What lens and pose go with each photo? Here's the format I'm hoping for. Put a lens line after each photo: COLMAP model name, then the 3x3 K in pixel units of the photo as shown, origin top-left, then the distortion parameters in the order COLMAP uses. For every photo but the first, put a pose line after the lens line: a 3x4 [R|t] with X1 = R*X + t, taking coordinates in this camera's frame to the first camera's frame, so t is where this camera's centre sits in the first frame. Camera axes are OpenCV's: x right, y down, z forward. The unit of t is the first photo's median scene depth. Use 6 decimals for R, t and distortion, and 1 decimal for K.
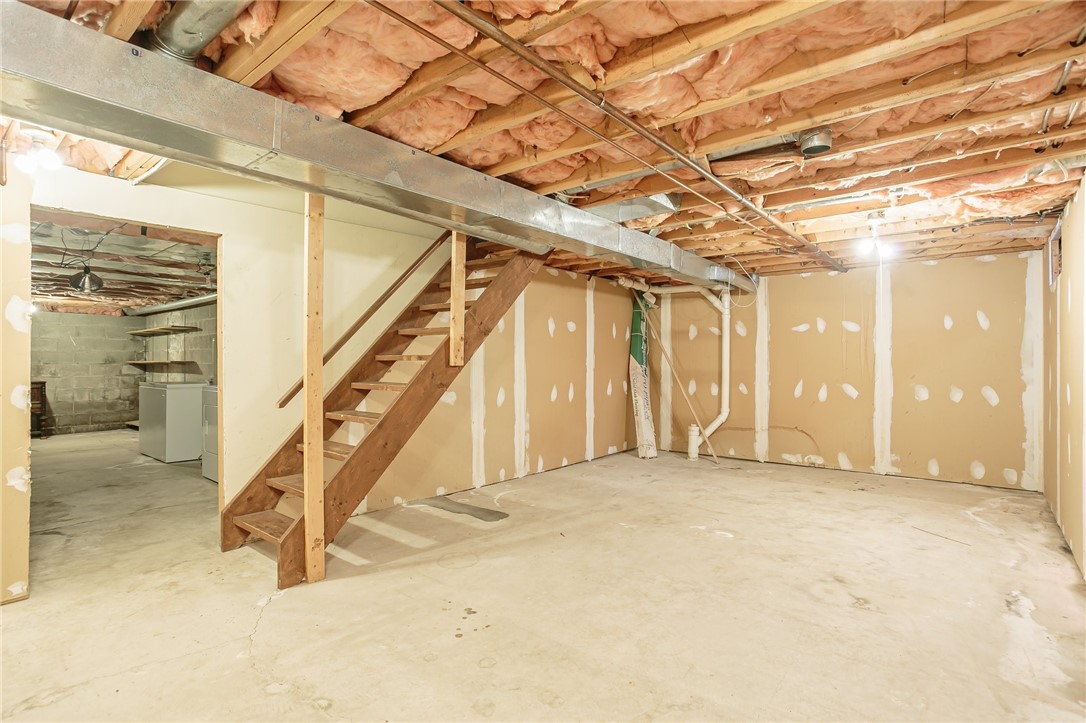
lens RADIAL K [[543.8, 0, 540.9], [0, 543.8, 361.3], [0, 0, 1]] dist [-0.053269, 0.035616]
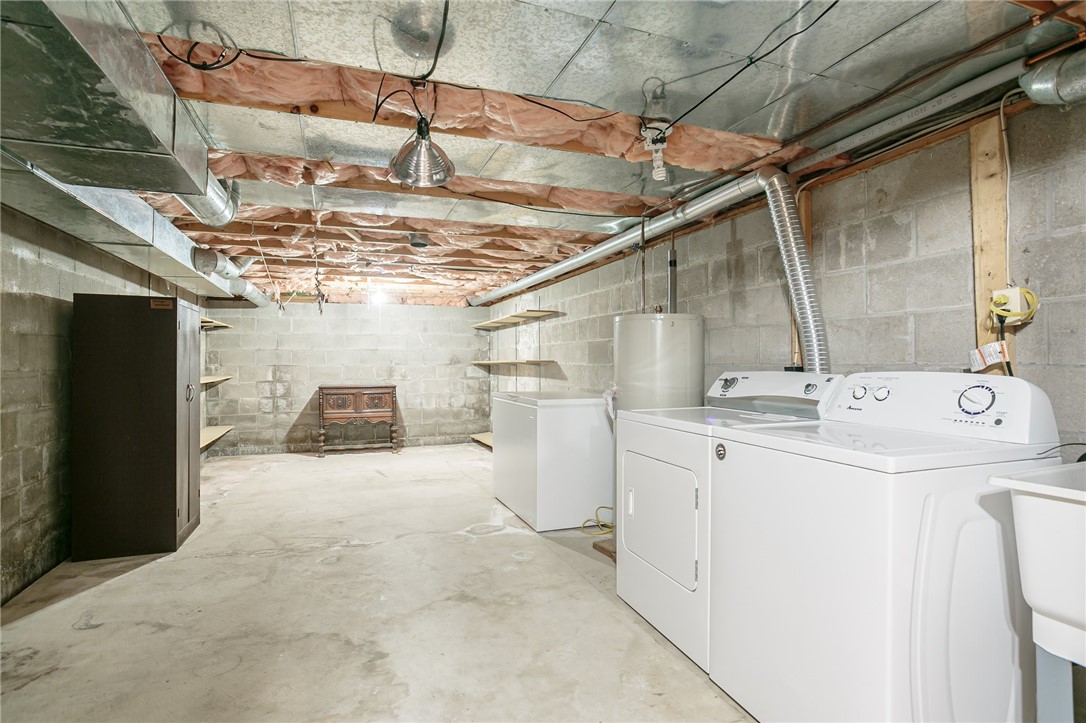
lens RADIAL K [[543.8, 0, 540.9], [0, 543.8, 361.3], [0, 0, 1]] dist [-0.053269, 0.035616]
pose [[0.870018, -0.005046, -0.492995, -0.280122], [0.006573, 0.999977, 0.001364, -0.000339], [0.492977, -0.004427, 0.870031, 0.335886]]
